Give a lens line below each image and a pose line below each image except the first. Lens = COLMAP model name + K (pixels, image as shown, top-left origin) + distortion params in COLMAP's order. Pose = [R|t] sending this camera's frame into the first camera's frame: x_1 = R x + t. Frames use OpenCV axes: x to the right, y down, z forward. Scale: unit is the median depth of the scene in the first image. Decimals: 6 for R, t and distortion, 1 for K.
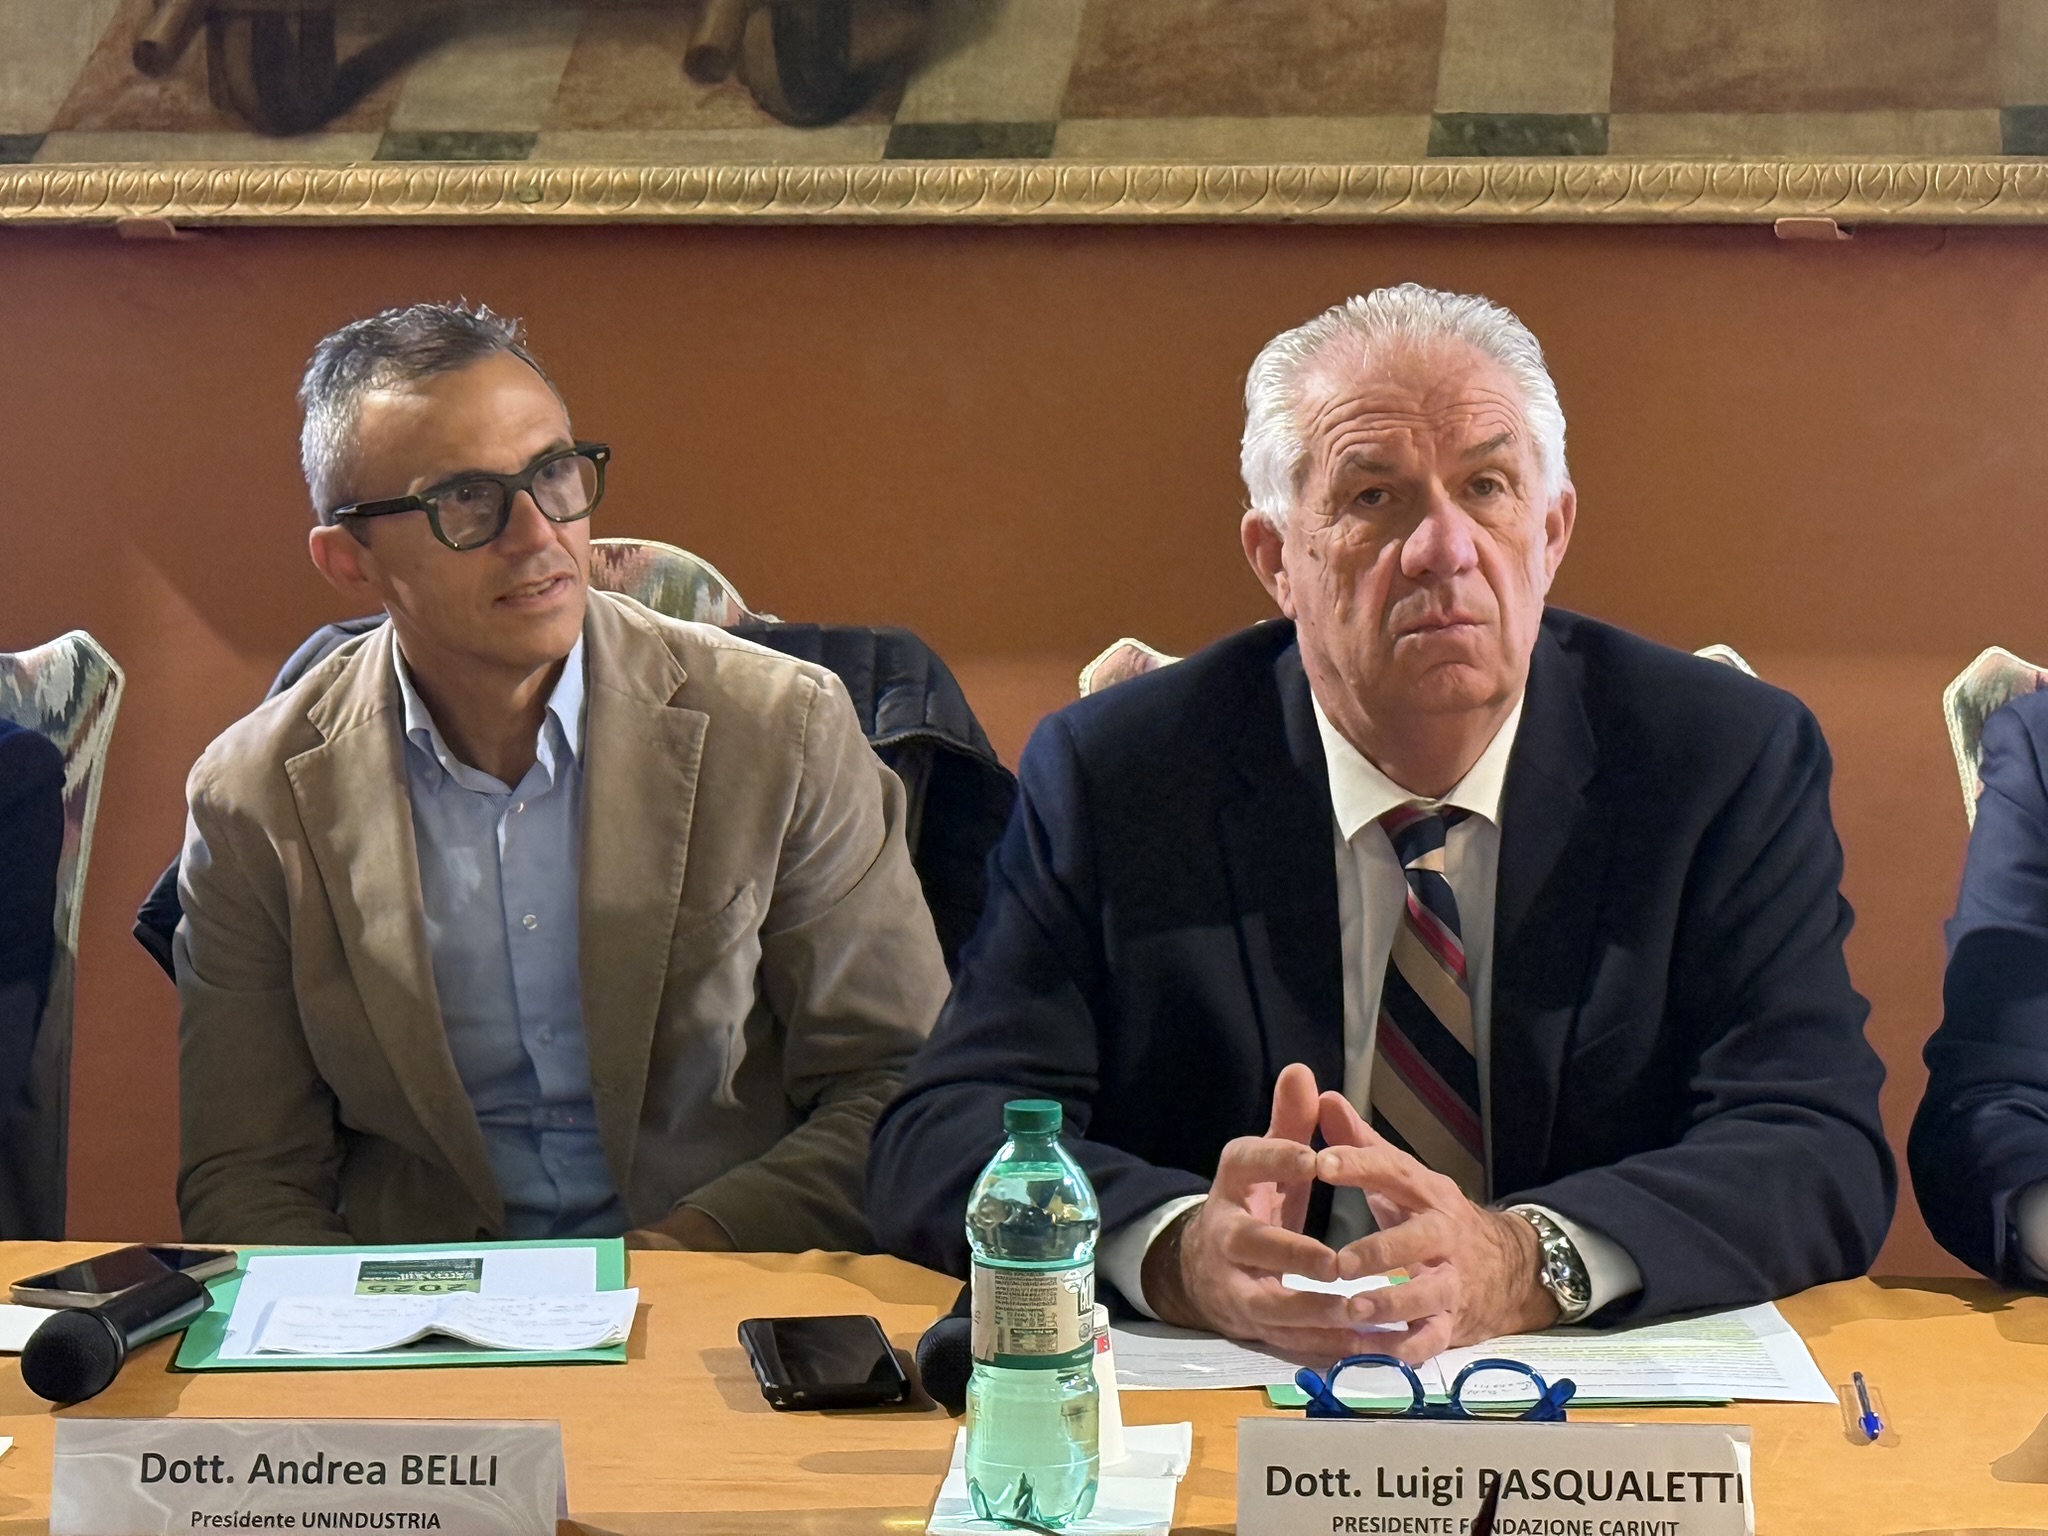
lens RADIAL K [[5750.8, 0, 1042.6], [0, 5750.8, 765.0], [0, 0, 1]] dist [0.098225, 0.000000]
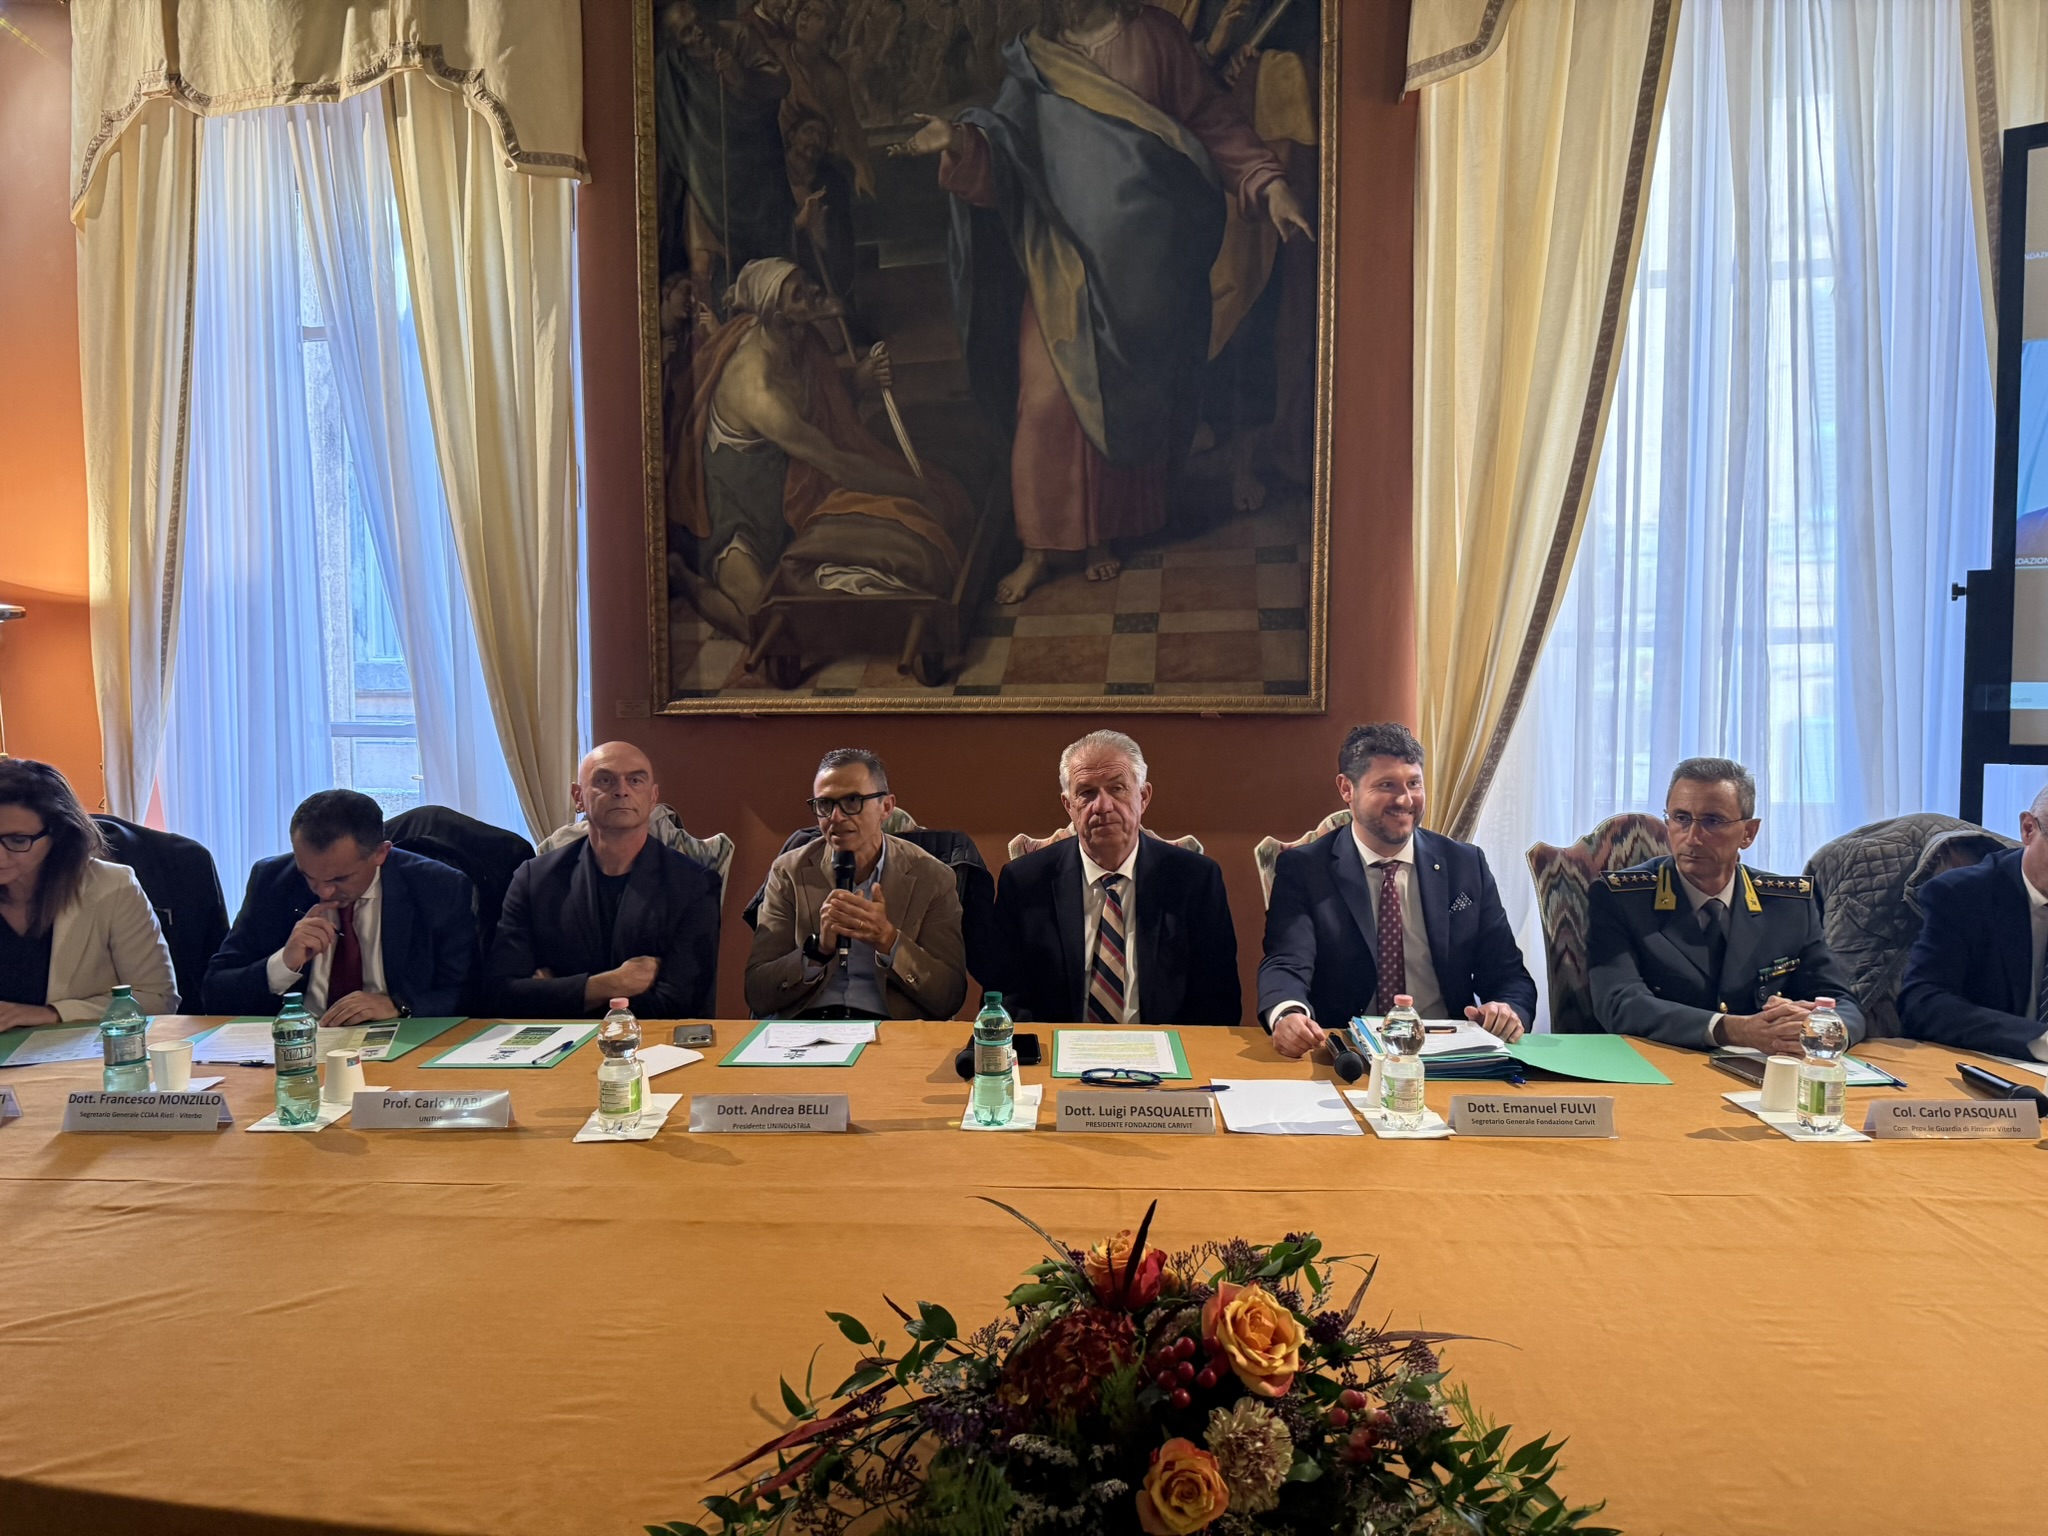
lens RADIAL K [[1446.7, 0, 1044.6], [0, 1446.7, 783.9], [0, 0, 1]] dist [0.044552, -0.059174]
pose [[0.999518, -0.004957, 0.030659, 0.001653], [0.006066, 0.999326, -0.036195, -0.017967], [-0.030459, 0.036364, 0.998874, 0.101697]]
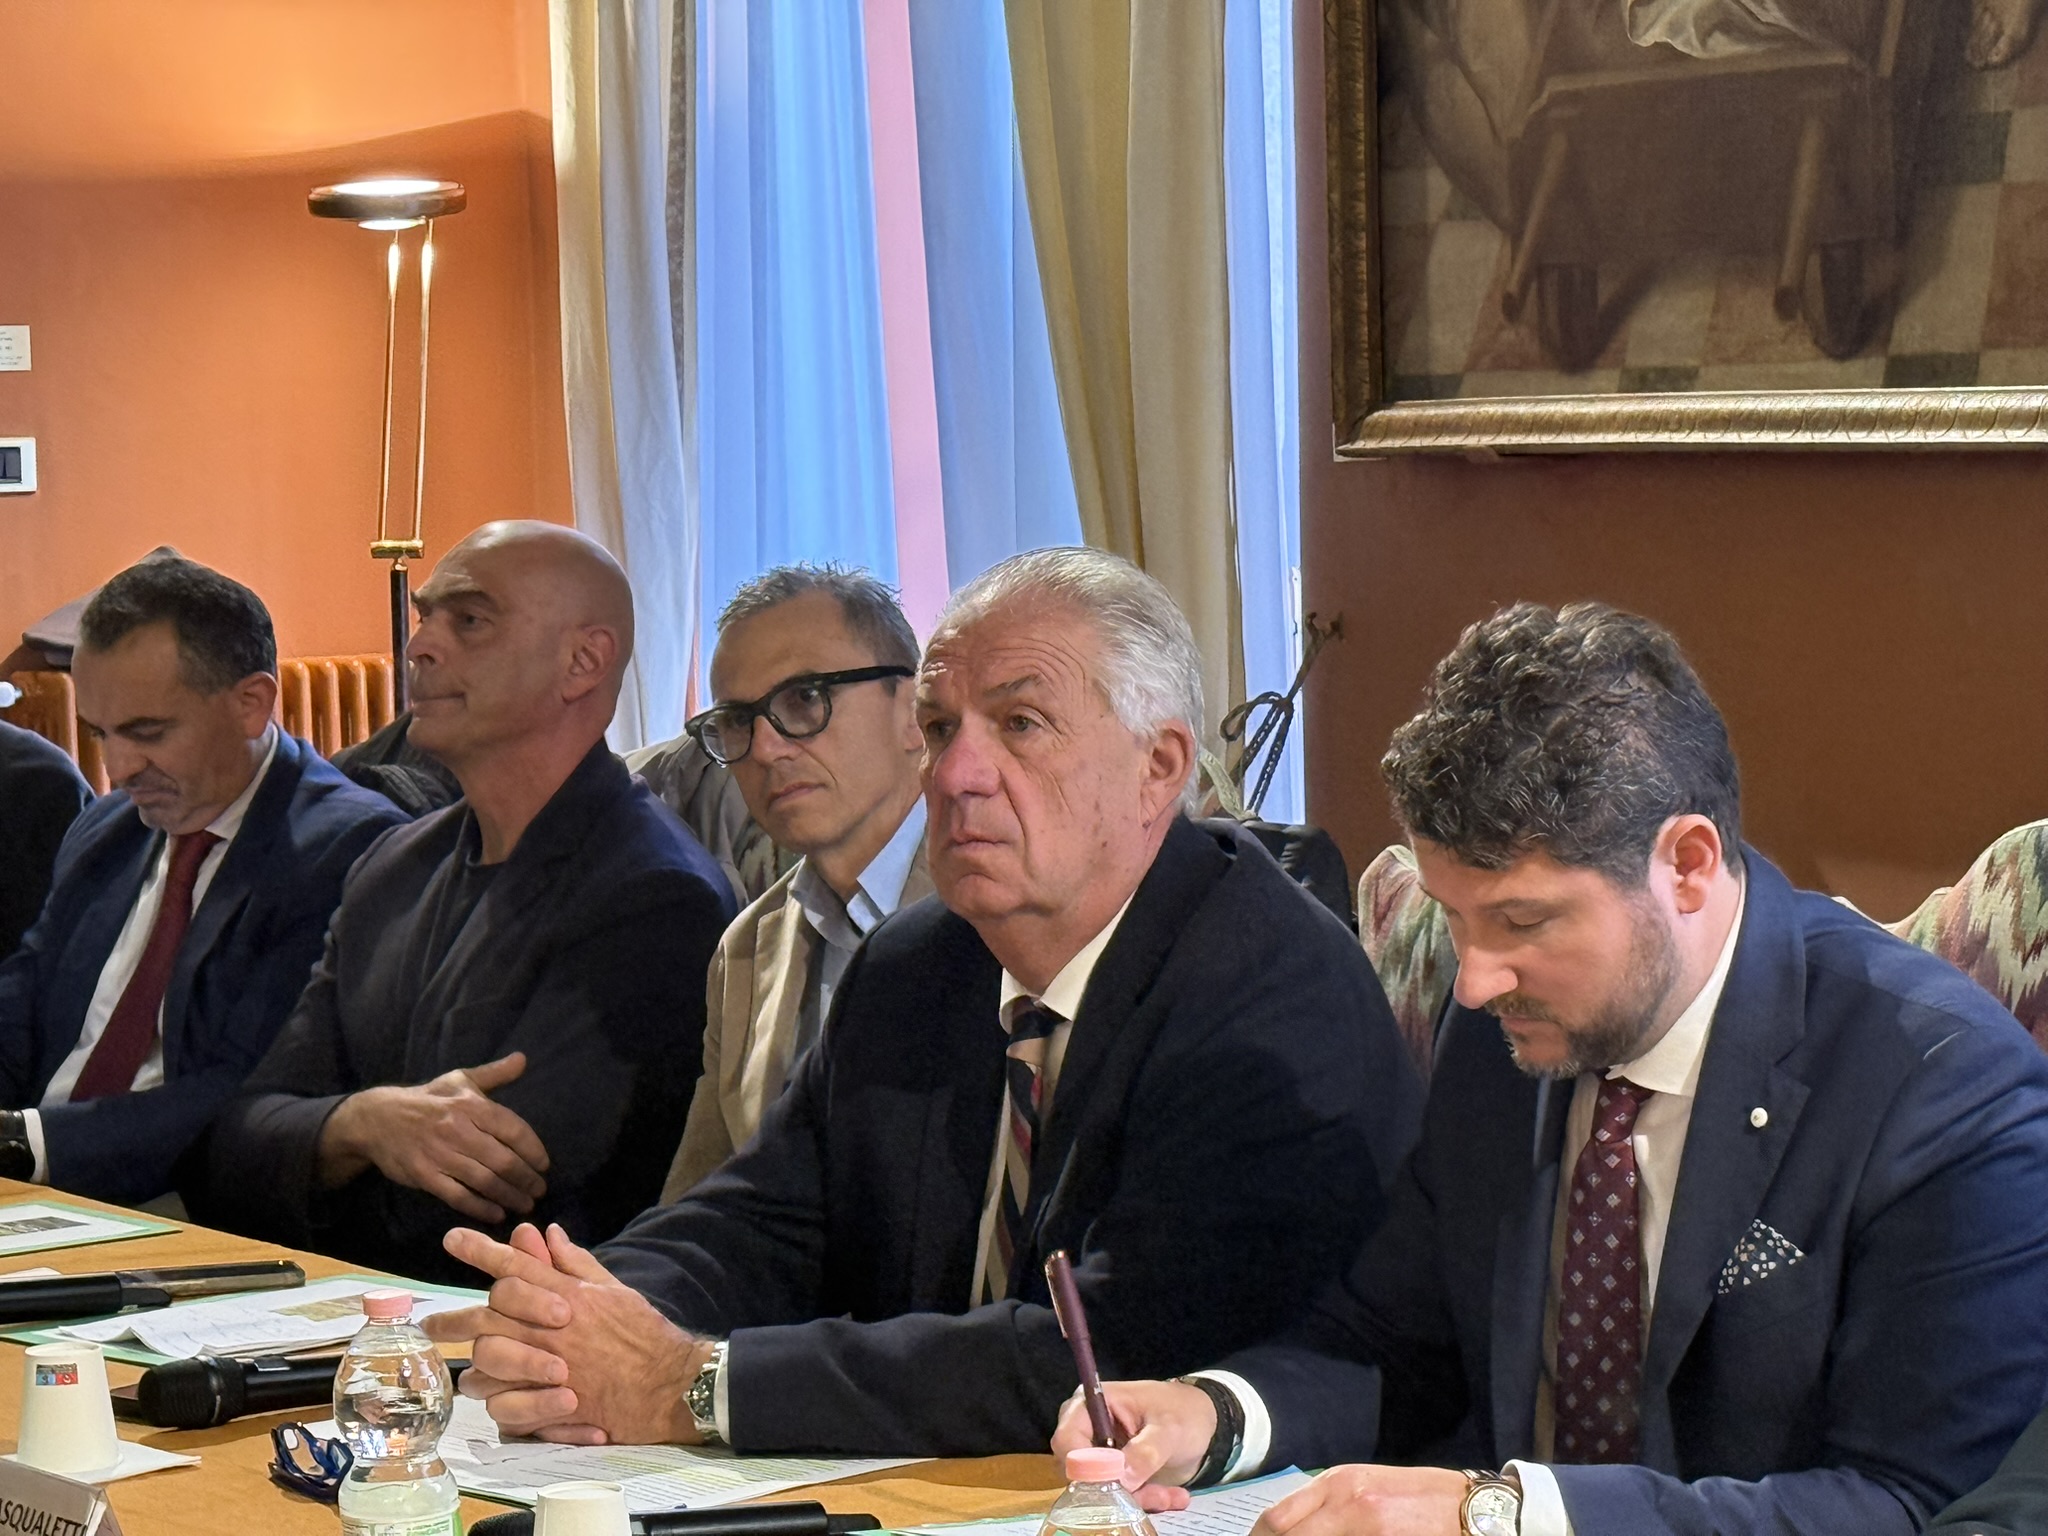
lens RADIAL K [[5750.8, 0, 1026.7], [0, 5750.8, 752.0], [0, 0, 1]] dist [0.098225, 0.000000]
pose [[0.629043, 0.037103, -0.776485, 0.741975], [-0.053013, 0.998582, 0.004768, -0.037222], [0.775561, 0.038165, 0.630118, 0.223437]]
